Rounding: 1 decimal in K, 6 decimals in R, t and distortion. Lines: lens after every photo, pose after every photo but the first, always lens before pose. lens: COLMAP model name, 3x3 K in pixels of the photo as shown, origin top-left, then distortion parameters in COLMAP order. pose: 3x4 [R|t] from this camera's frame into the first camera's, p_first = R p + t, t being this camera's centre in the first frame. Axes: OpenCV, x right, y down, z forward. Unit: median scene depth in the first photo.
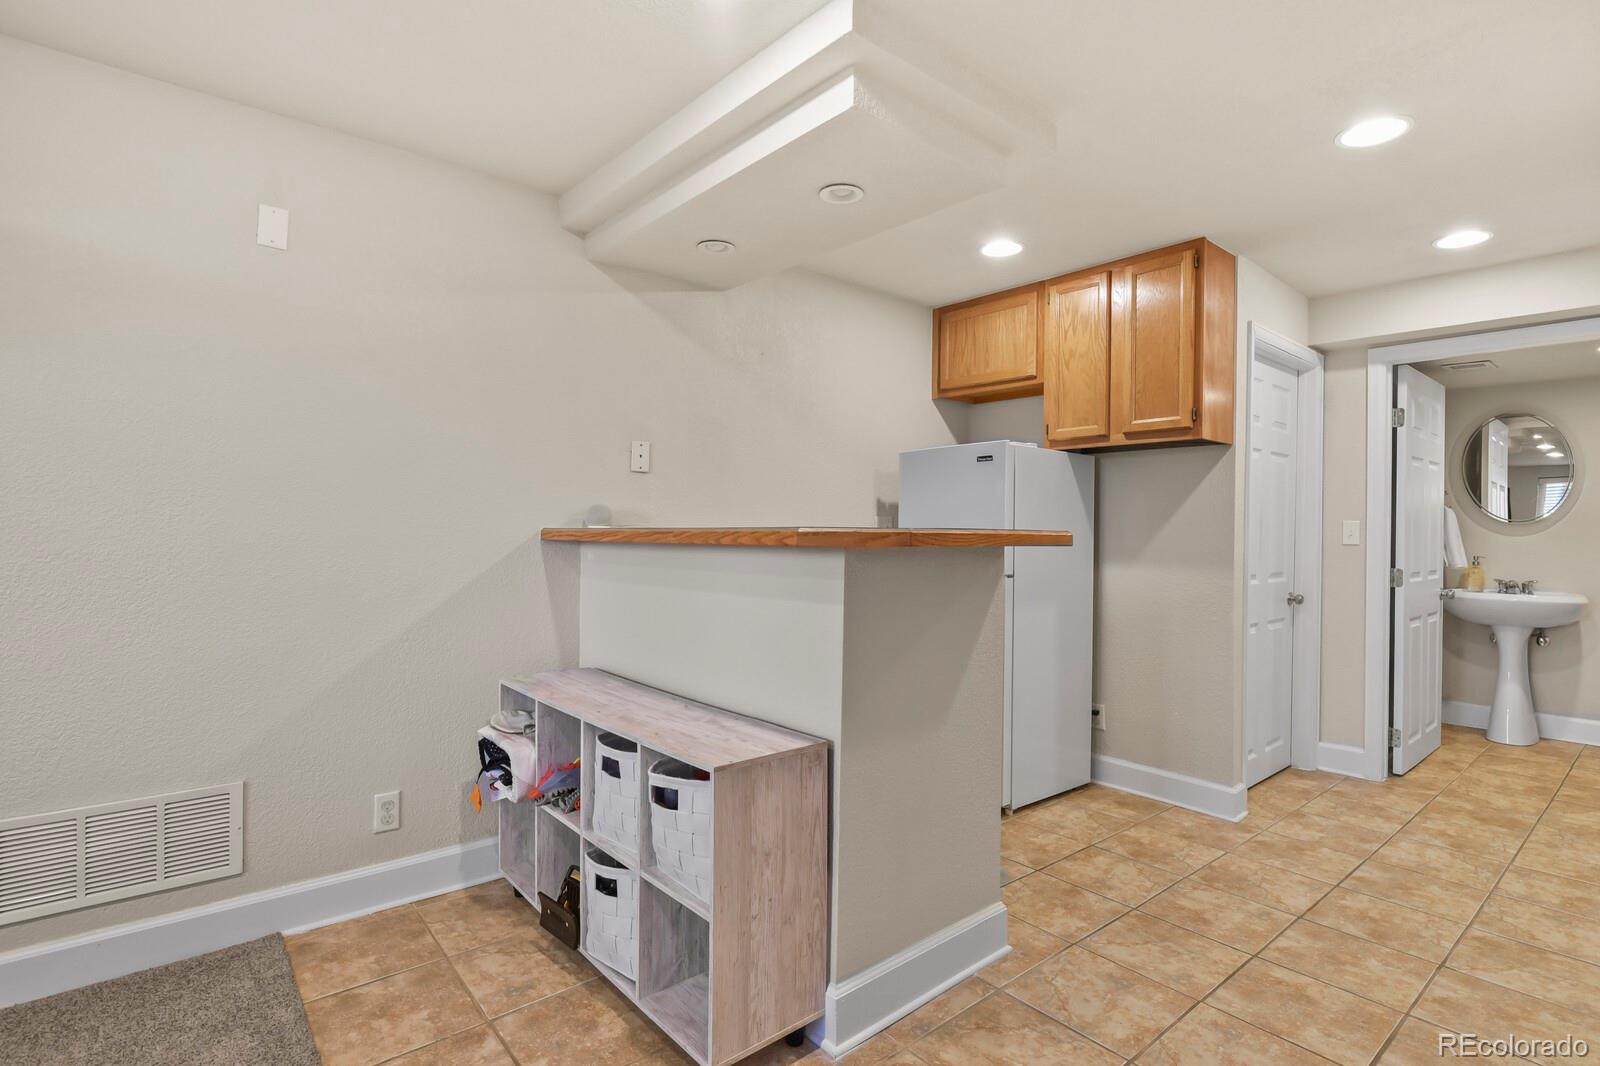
lens RADIAL K [[774.6, 0, 805.8], [0, 774.6, 529.9], [0, 0, 1]] dist [-0.004727, -0.006409]
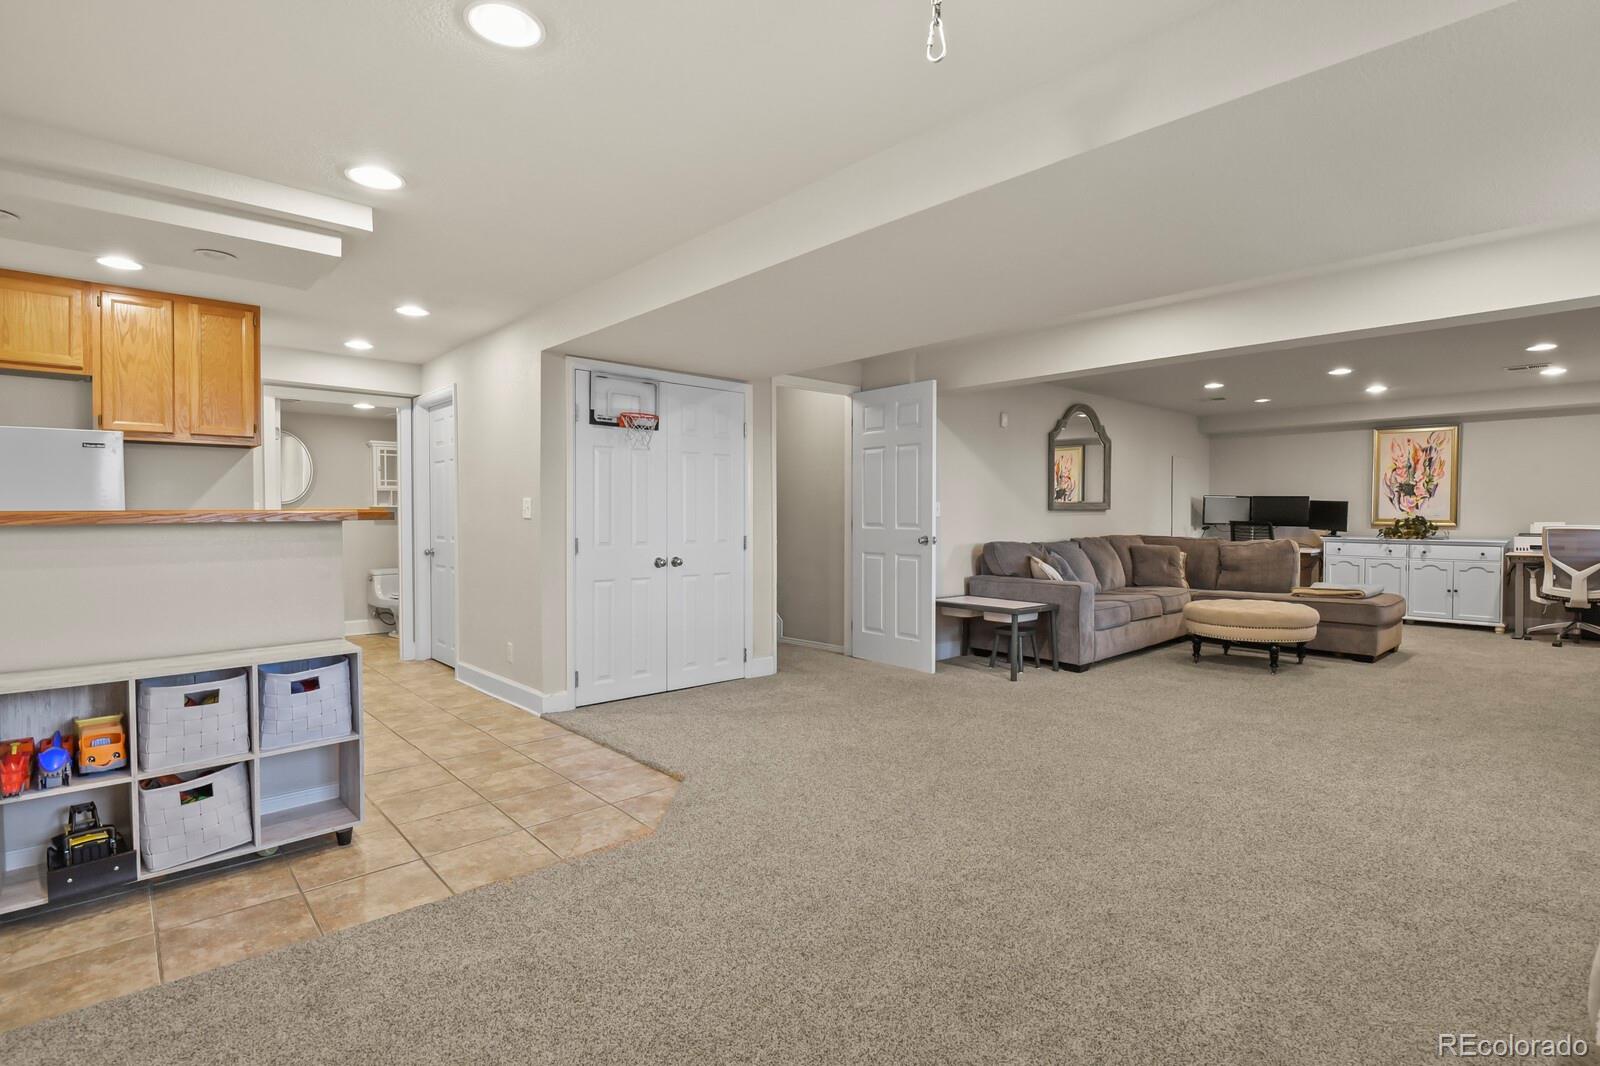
lens RADIAL K [[774.6, 0, 805.8], [0, 774.6, 529.9], [0, 0, 1]] dist [-0.004727, -0.006409]
pose [[-0.036807, -0.032515, 0.998793, -0.855827], [-0.000595, 0.999471, 0.032515, -0.007504], [-0.999322, 0.000602, -0.036807, 0.028631]]
